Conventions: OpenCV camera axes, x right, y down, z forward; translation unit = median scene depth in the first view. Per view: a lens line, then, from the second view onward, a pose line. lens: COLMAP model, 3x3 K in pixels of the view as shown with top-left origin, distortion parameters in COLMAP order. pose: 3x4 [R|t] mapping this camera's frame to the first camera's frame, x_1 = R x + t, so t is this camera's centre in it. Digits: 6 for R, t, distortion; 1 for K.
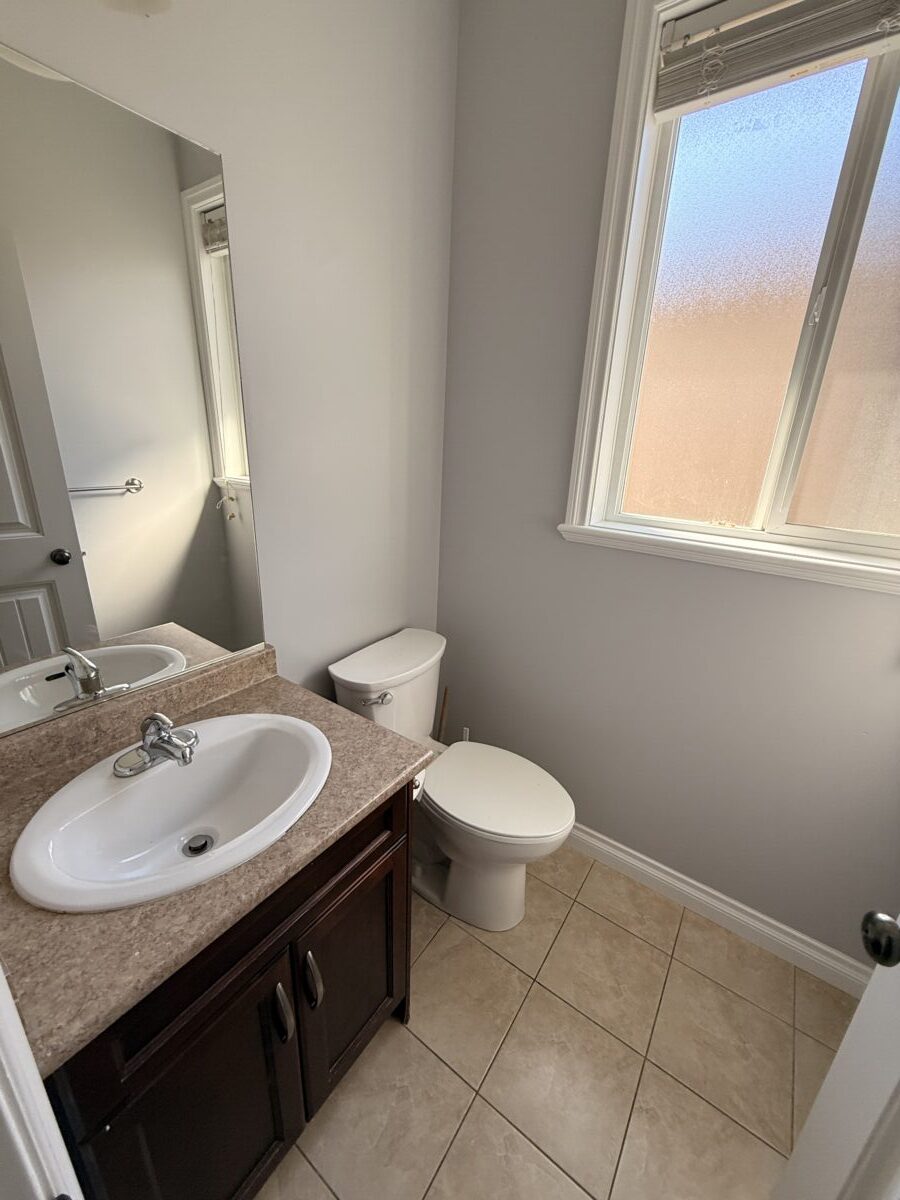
lens RADIAL K [[478.1, 0, 450.0], [0, 478.1, 600.0], [0, 0, 1]] dist [0.001656, 0.000025]
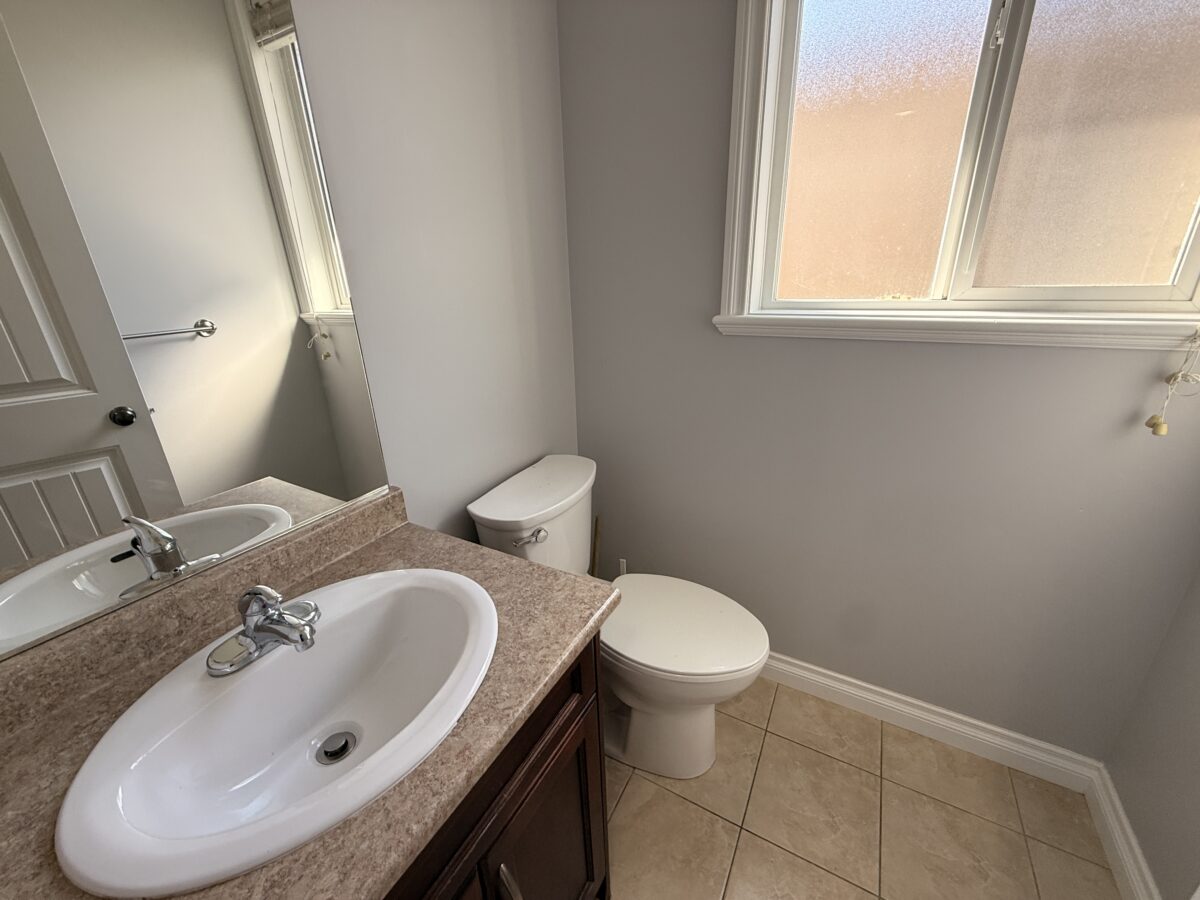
lens RADIAL K [[478.1, 0, 596.6], [0, 478.1, 450.9], [0, 0, 1]] dist [0.001656, 0.000025]
pose [[0.992095, -0.104689, 0.069197, -0.086928], [0.102444, 0.994114, 0.035247, 0.040639], [-0.072480, -0.027880, 0.996980, 0.163626]]
